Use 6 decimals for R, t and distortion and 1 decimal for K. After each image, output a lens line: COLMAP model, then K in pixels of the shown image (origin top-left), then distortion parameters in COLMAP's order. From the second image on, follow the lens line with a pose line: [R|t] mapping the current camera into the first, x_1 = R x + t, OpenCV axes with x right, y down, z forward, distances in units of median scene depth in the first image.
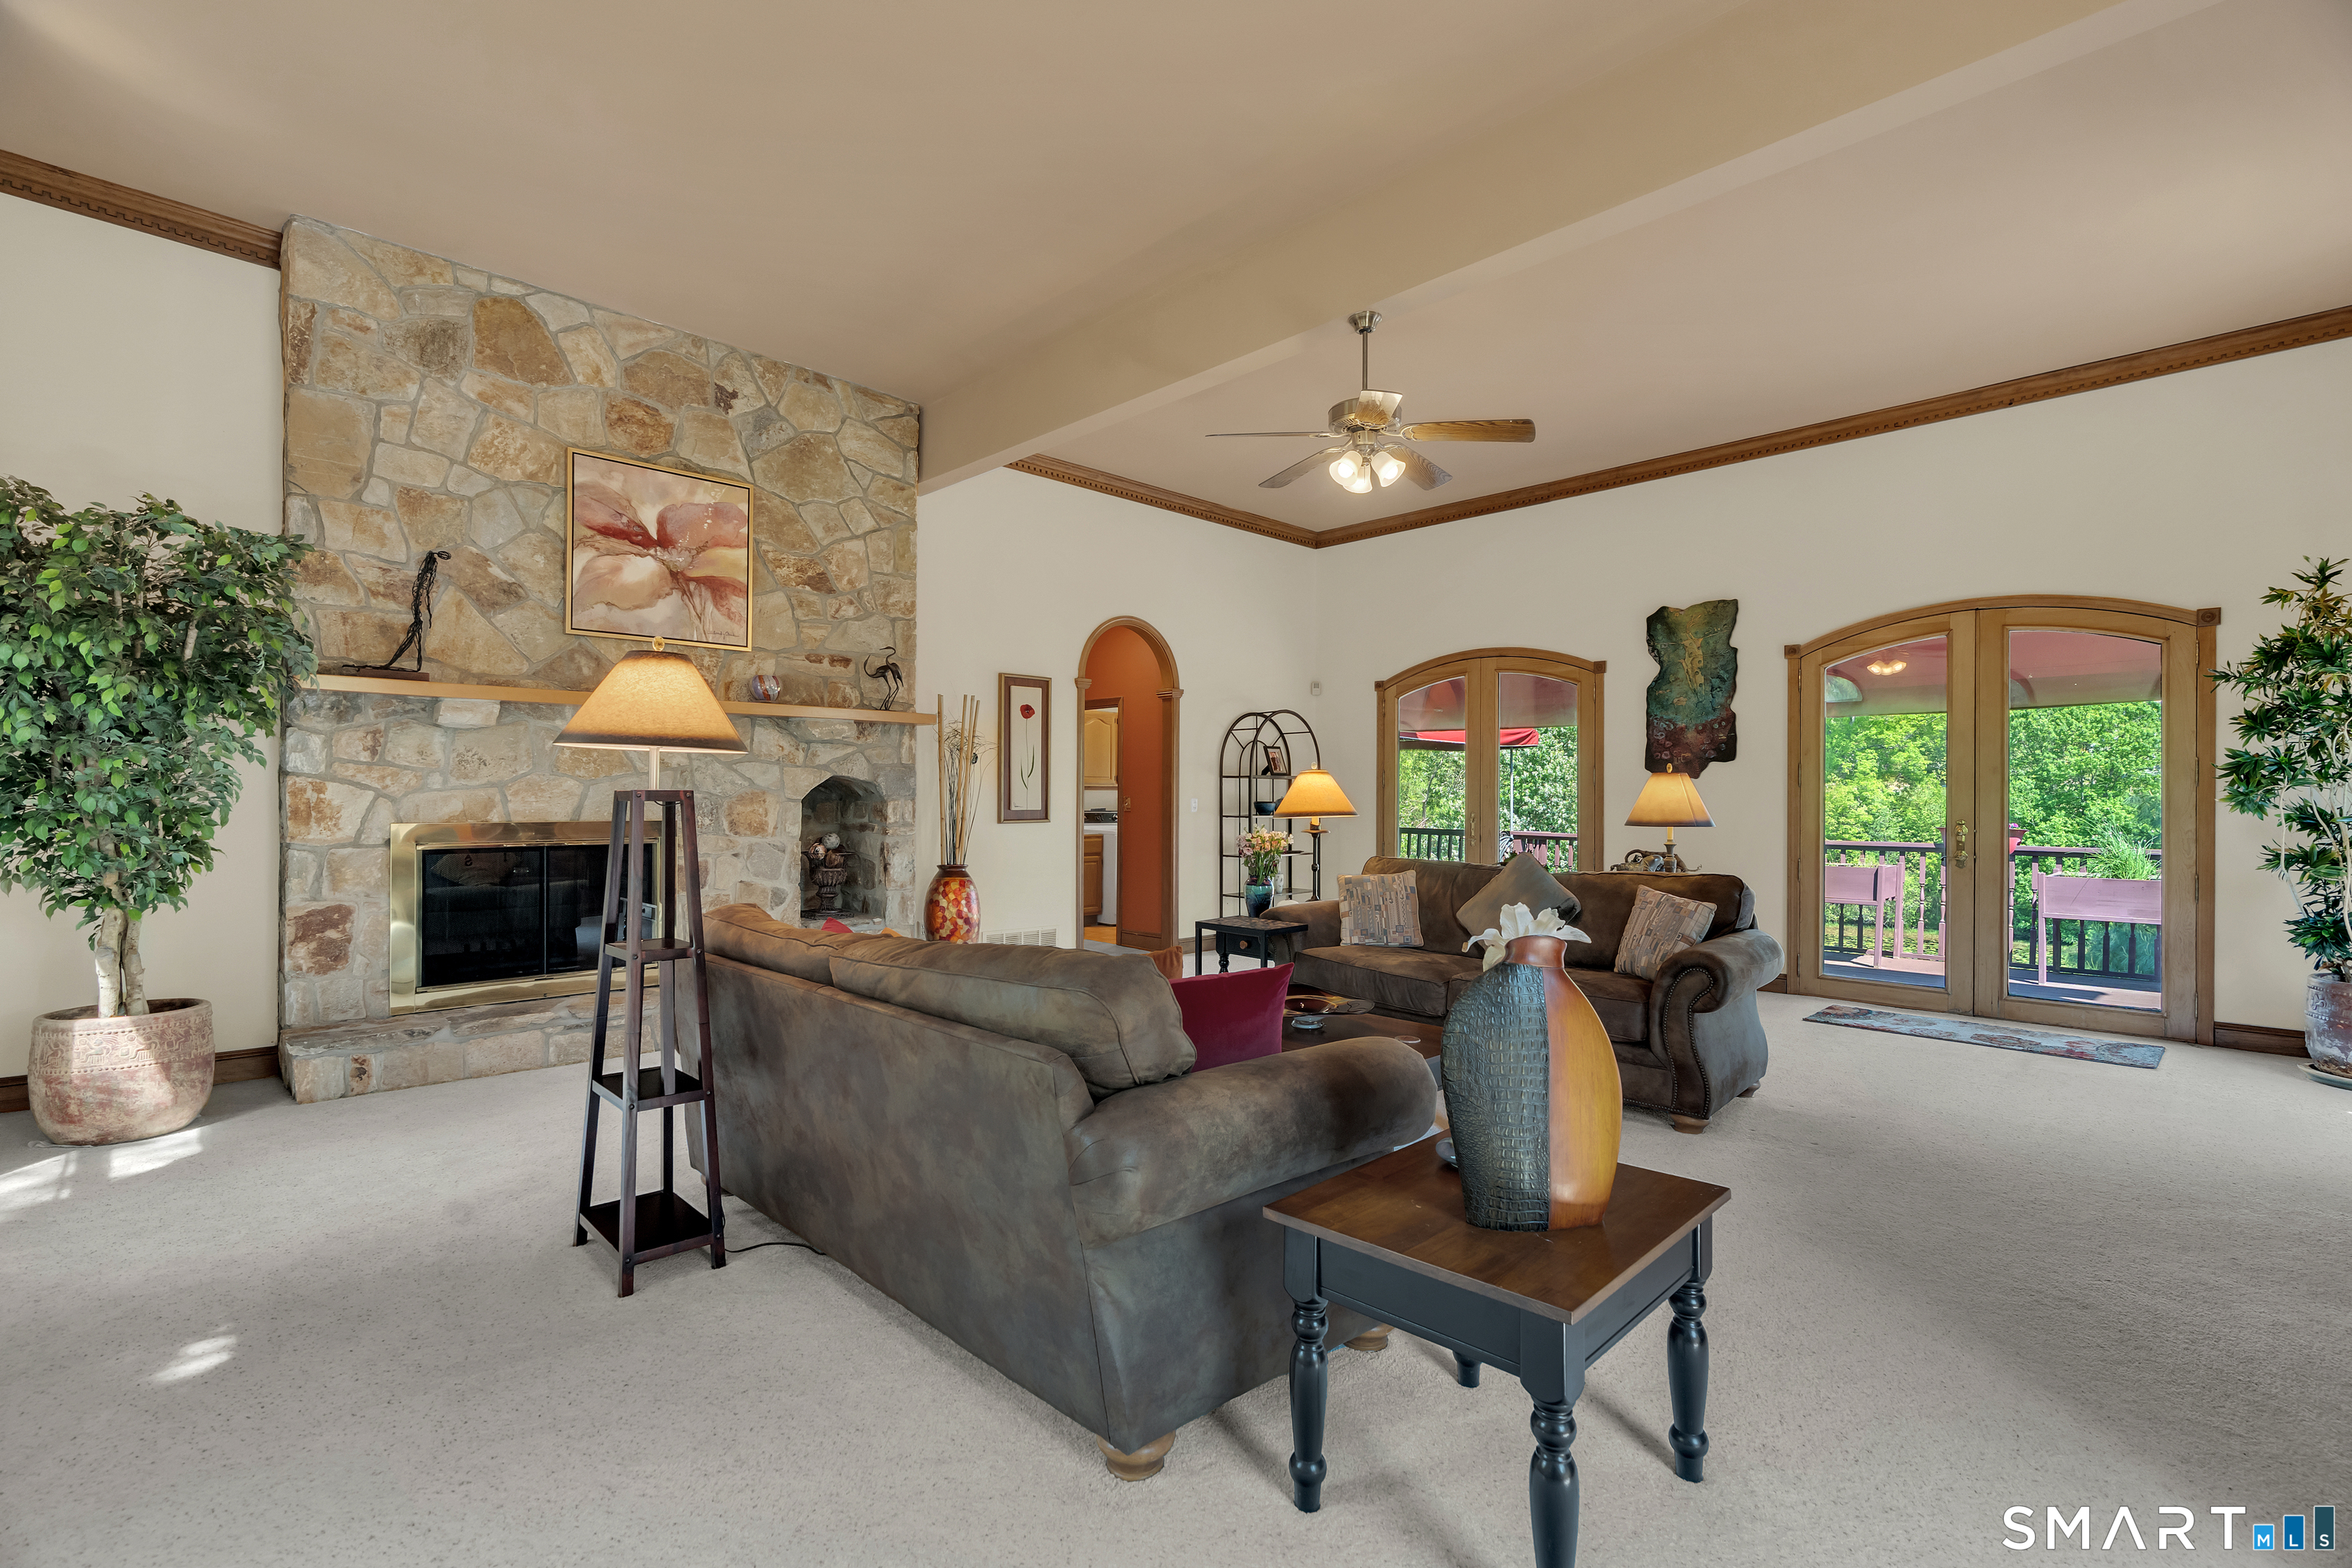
lens RADIAL K [[1026.8, 0, 1178.2], [0, 1026.8, 794.1], [0, 0, 1]] dist [-0.009972, 0.001254]
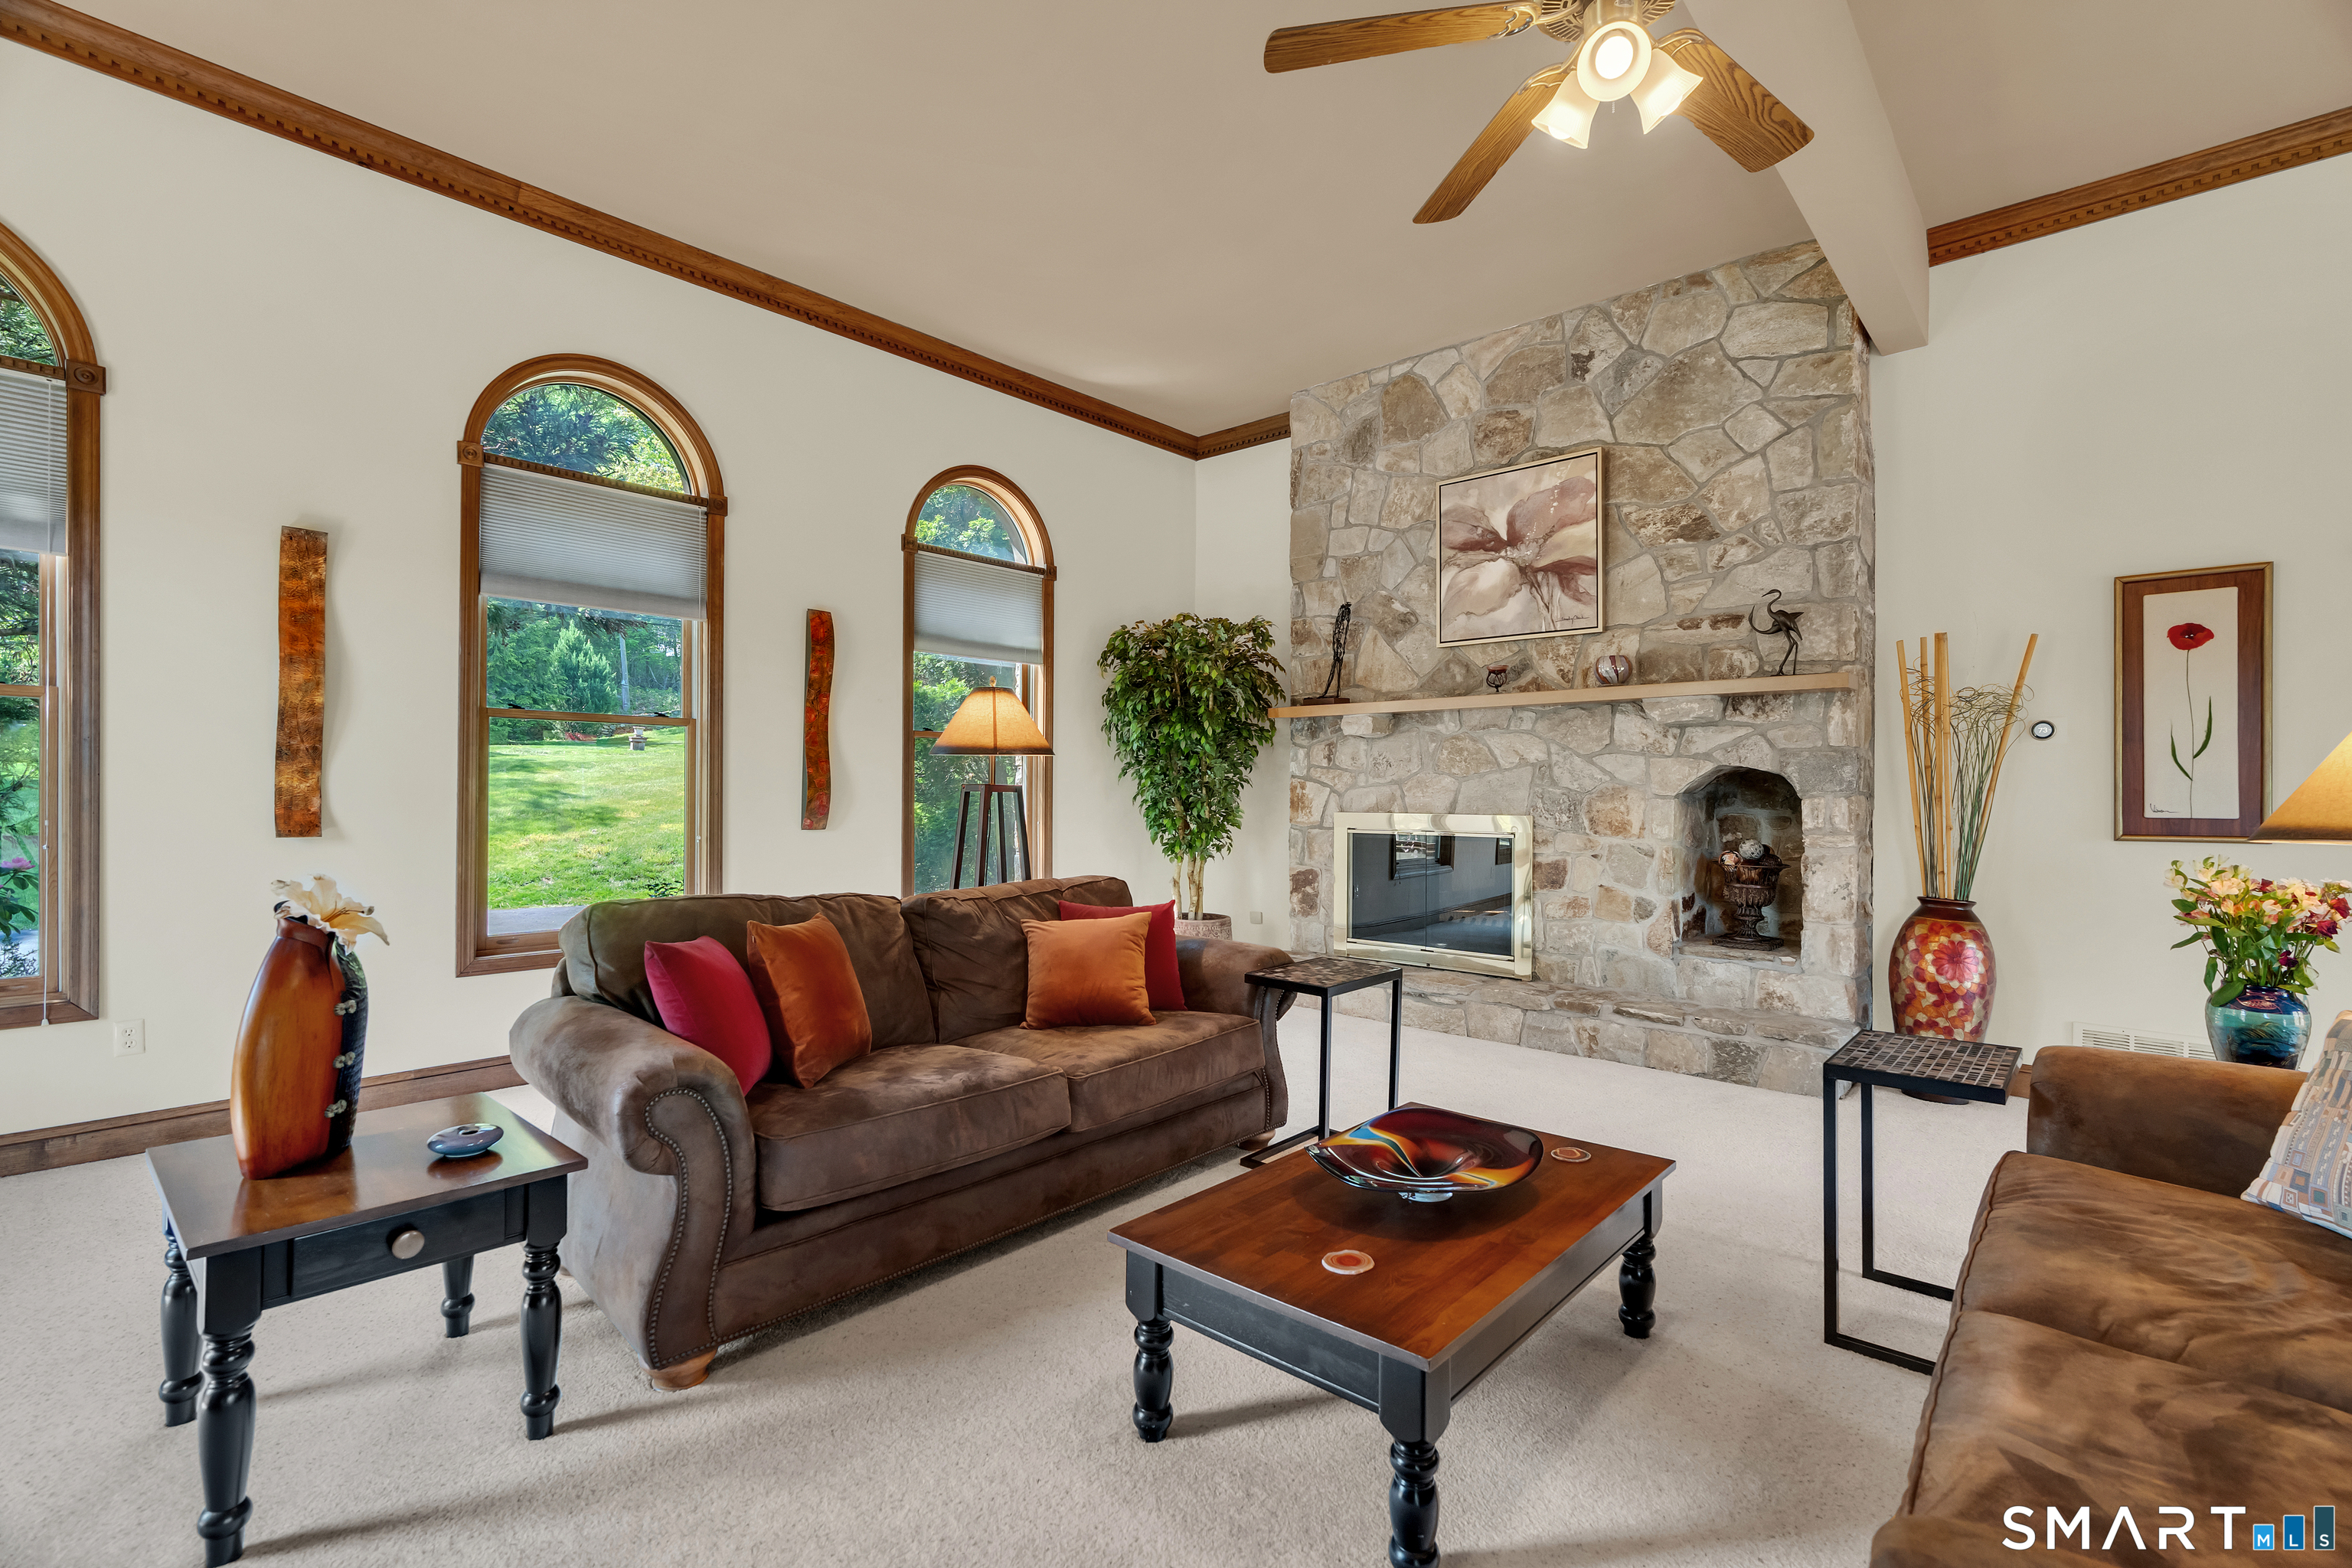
lens RADIAL K [[1026.8, 0, 1178.2], [0, 1026.8, 794.1], [0, 0, 1]] dist [-0.009972, 0.001254]
pose [[0.078959, -0.001141, -0.996877, 0.450962], [-0.002691, 0.999995, -0.001358, 0.006247], [0.996874, 0.002790, 0.078956, 0.554409]]
